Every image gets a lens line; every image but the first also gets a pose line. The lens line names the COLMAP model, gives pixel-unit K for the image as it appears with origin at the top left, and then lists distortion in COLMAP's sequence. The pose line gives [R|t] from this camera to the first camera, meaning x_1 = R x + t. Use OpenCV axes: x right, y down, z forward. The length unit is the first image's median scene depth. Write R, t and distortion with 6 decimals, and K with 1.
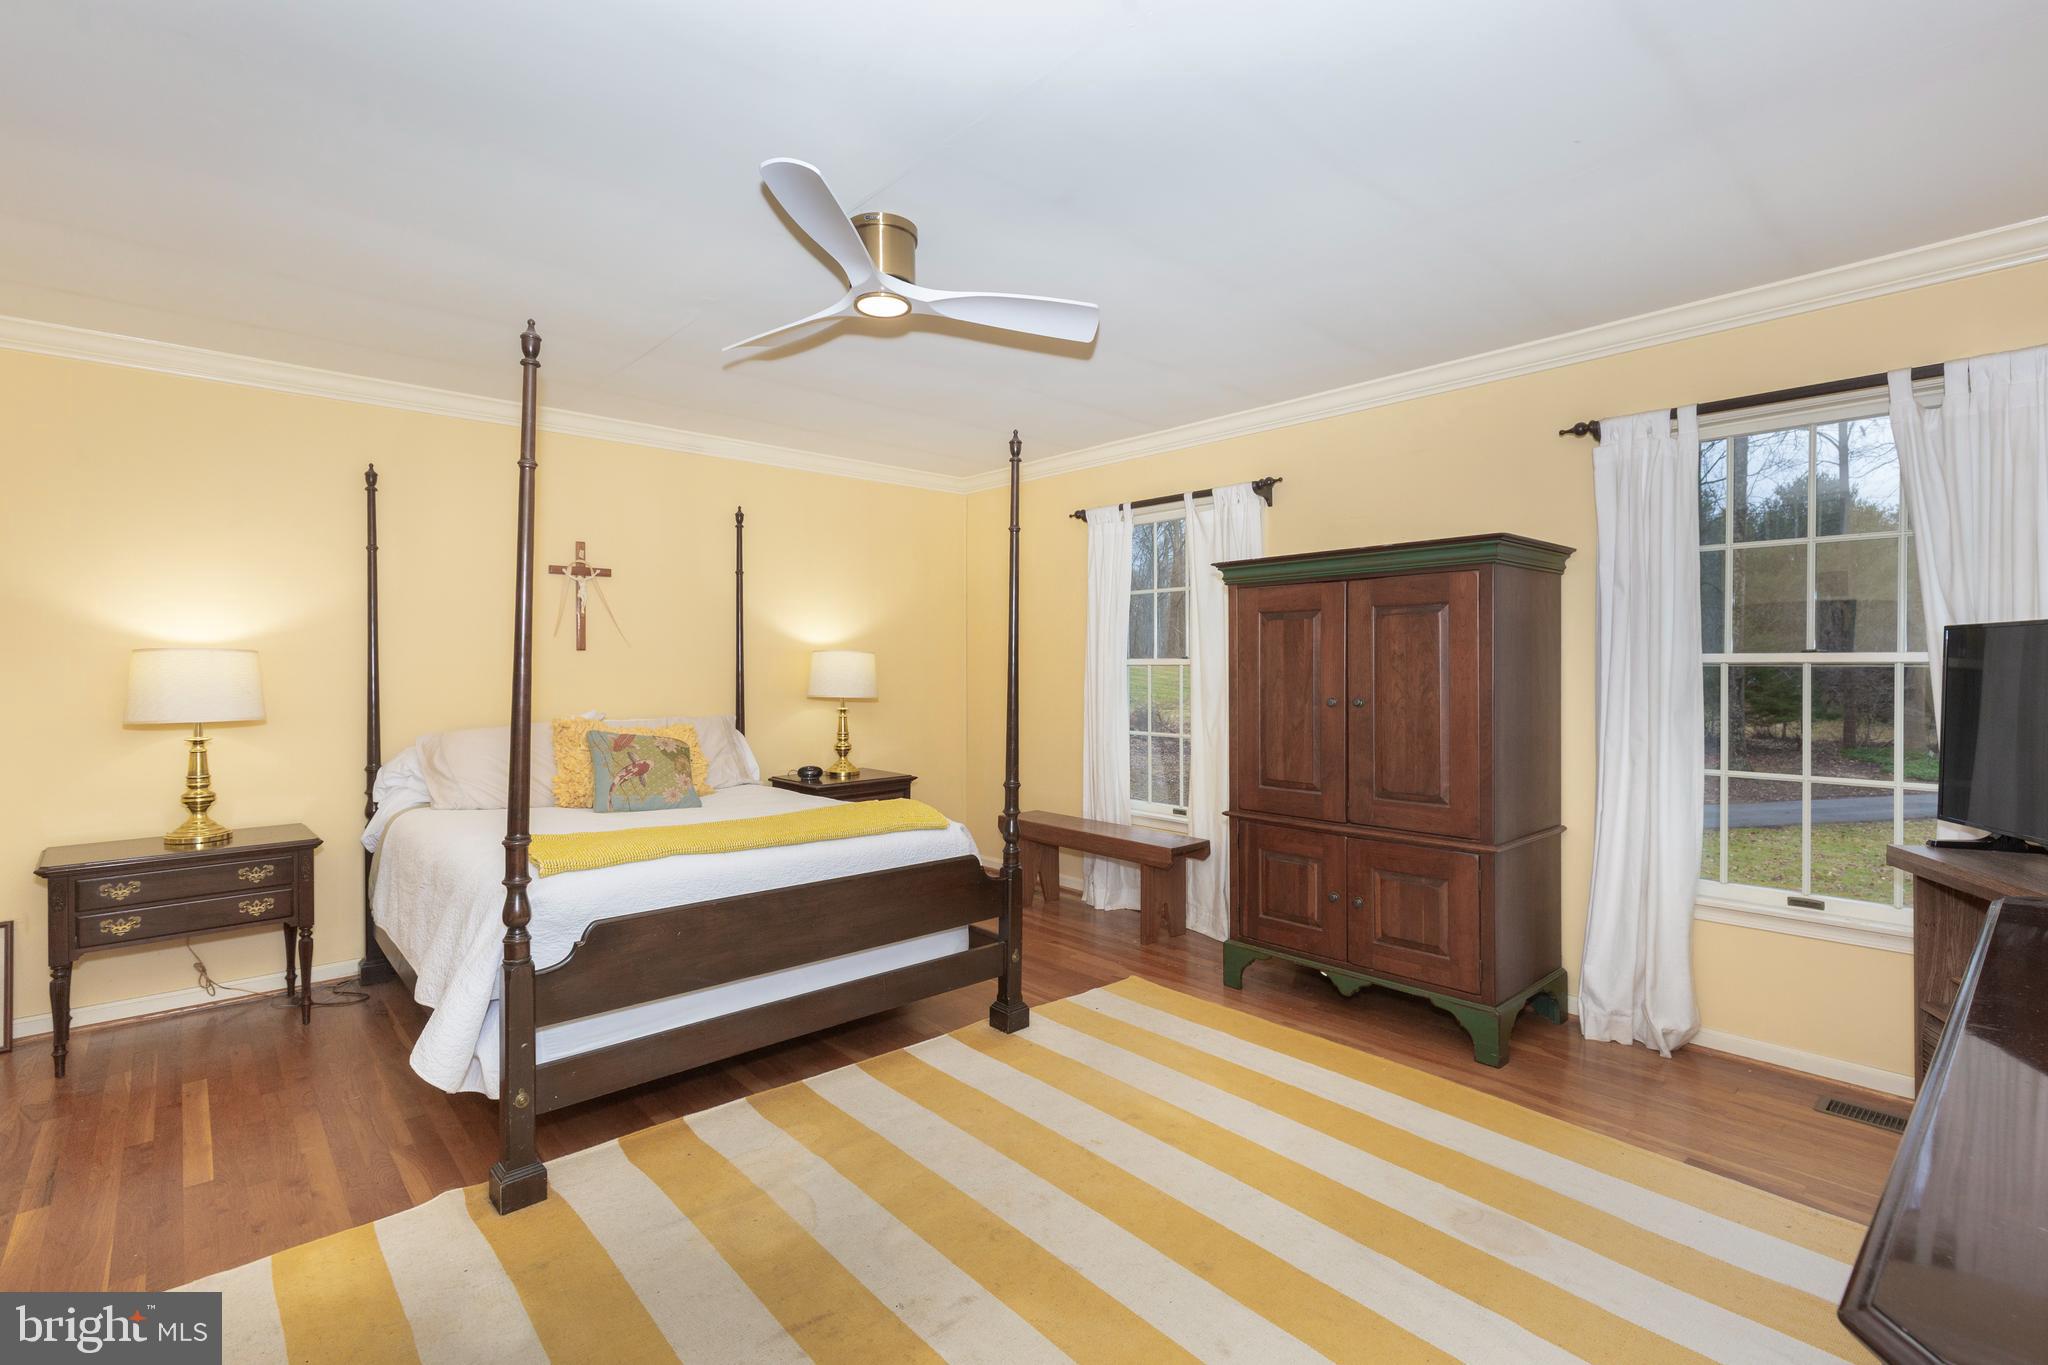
lens RADIAL K [[934.1, 0, 1035.4], [0, 934.1, 675.2], [0, 0, 1]] dist [0.010232, -0.002822]
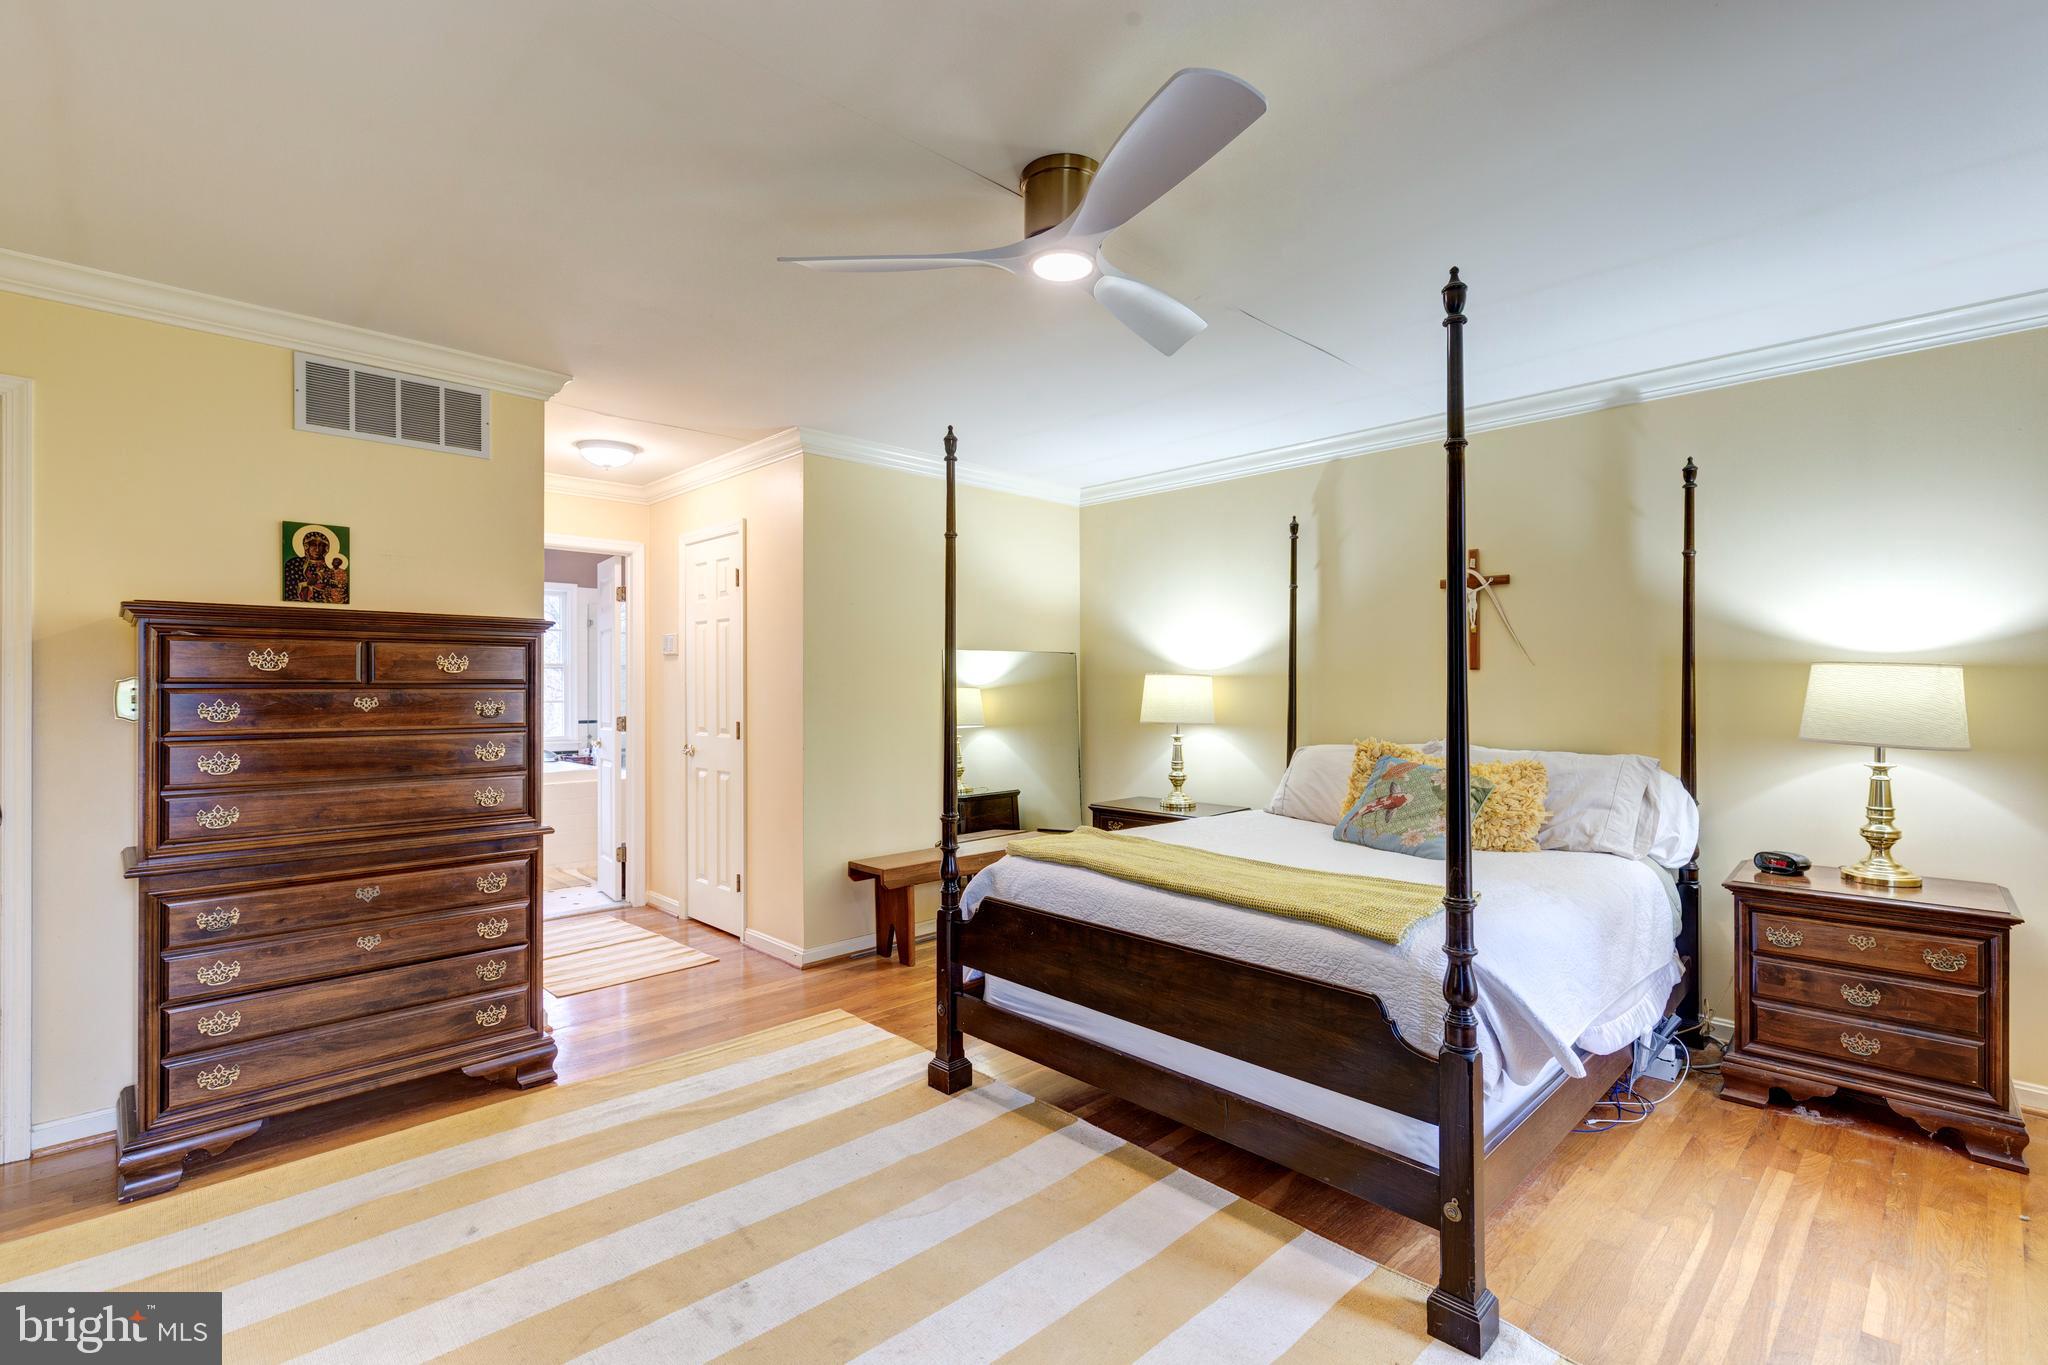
lens RADIAL K [[934.1, 0, 1037.6], [0, 934.1, 683.4], [0, 0, 1]] dist [0.010232, -0.002822]
pose [[0.029904, -0.004487, -0.999543, 0.542132], [-0.014774, 0.999879, -0.004930, -0.004419], [0.999444, 0.014915, 0.029834, 0.749130]]
